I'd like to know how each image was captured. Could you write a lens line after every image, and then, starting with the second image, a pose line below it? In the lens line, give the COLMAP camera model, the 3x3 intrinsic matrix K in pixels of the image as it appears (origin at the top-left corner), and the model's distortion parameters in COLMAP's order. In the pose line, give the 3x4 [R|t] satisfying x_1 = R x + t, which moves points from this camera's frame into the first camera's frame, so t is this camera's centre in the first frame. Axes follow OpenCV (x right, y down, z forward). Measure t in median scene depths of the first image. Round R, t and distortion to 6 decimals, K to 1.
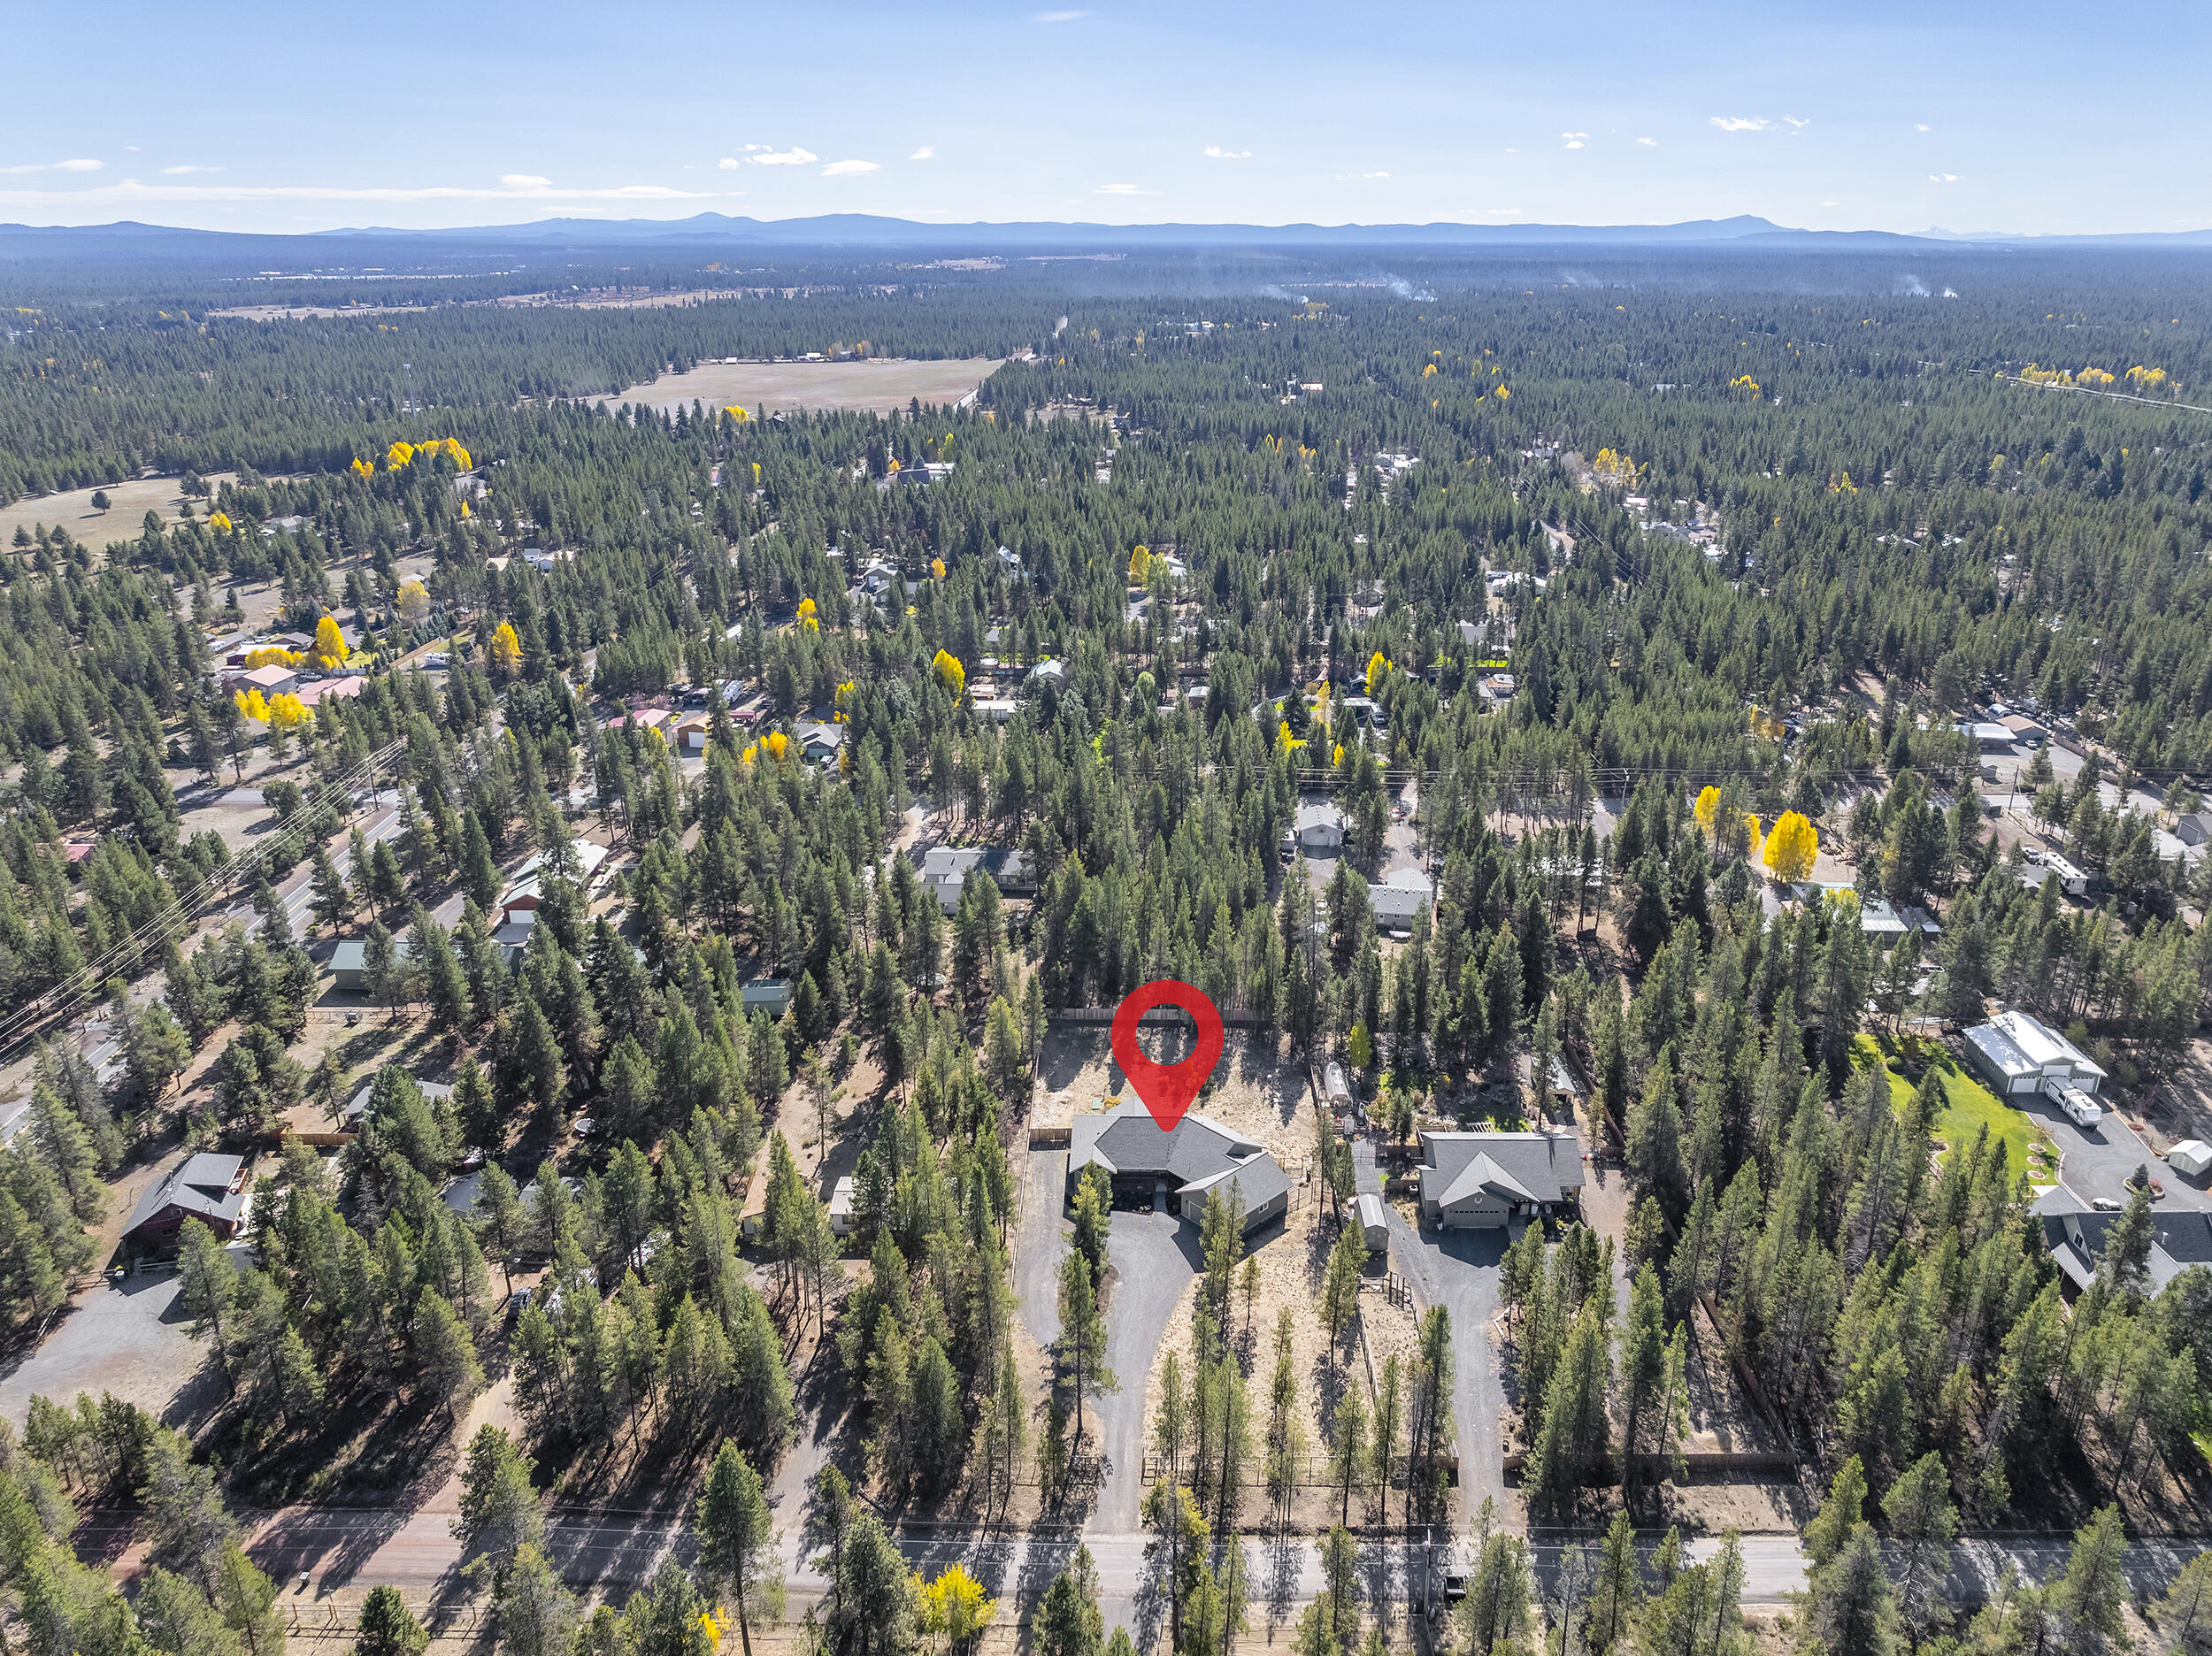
lens RADIAL K [[1571.5, 0, 1112.3], [0, 1571.5, 829.6], [0, 0, 1]] dist [-0.037685, 0.021754]
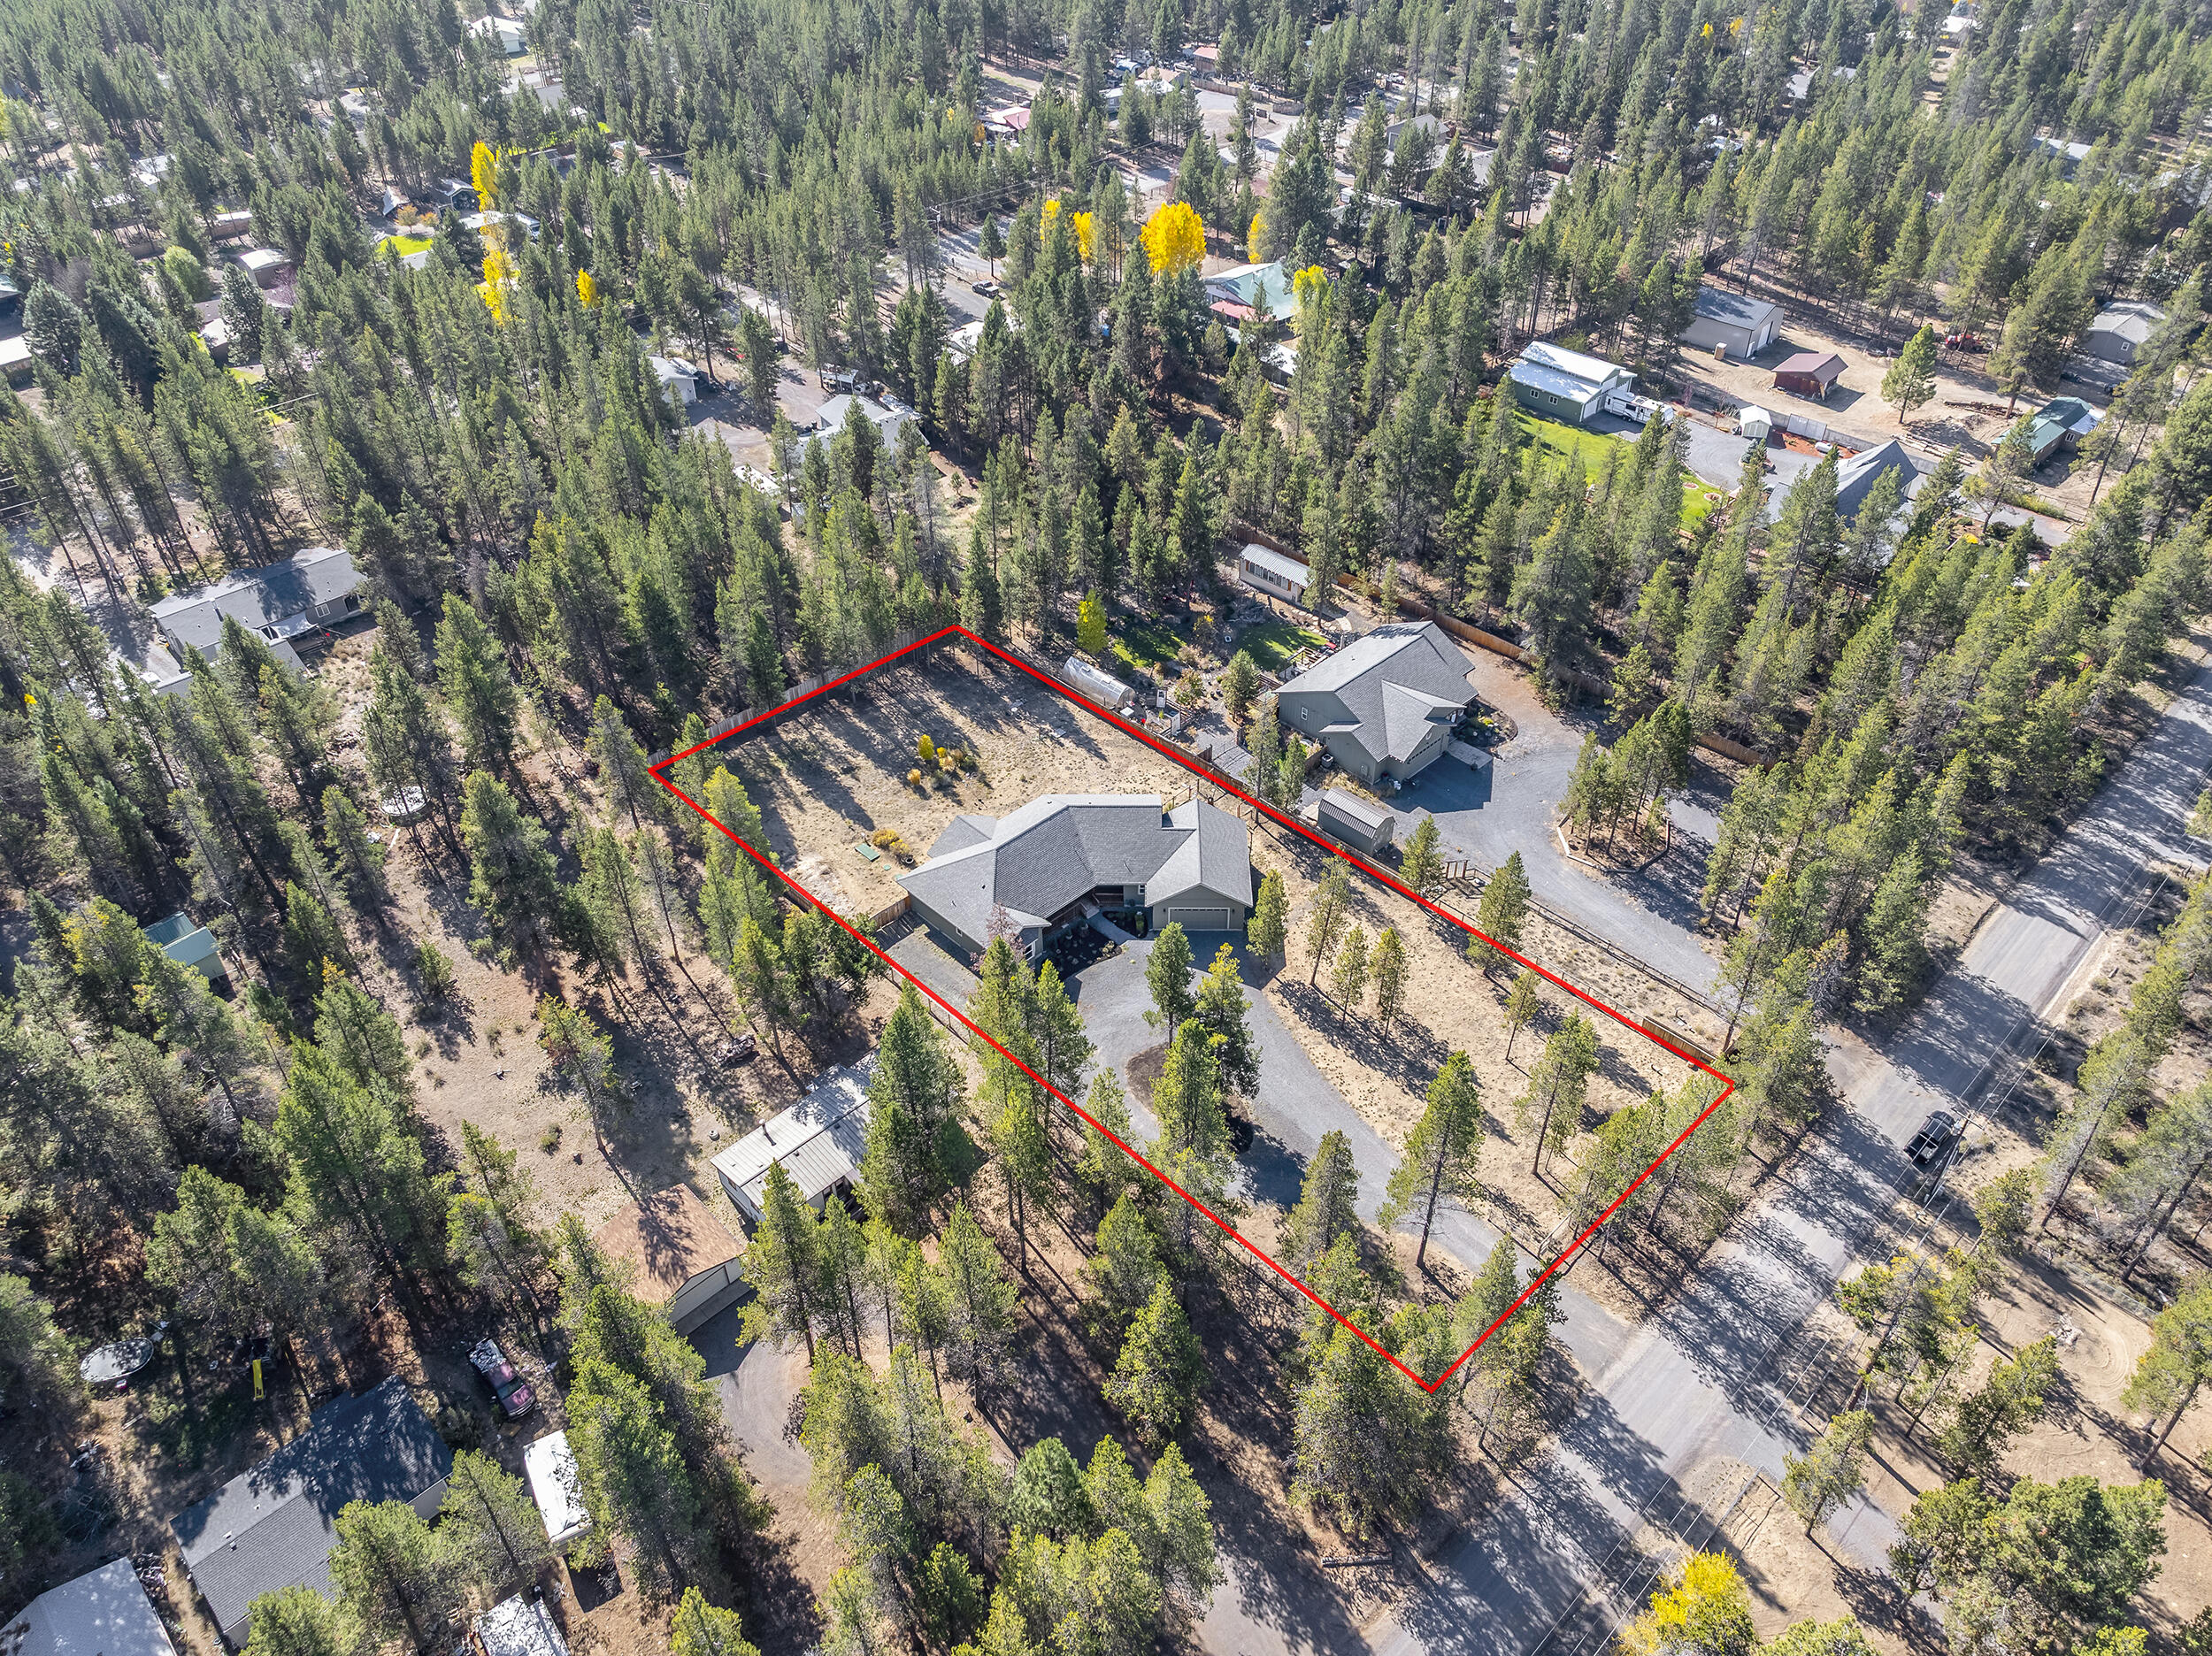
lens RADIAL K [[1546.9, 0, 1106.0], [0, 1546.9, 828.0], [0, 0, 1]] dist [-0.034064, 0.018326]
pose [[0.704306, -0.449715, 0.549281, -0.099889], [0.258395, 0.883074, 0.391680, -0.022125], [-0.661200, -0.133931, 0.738158, 0.151548]]
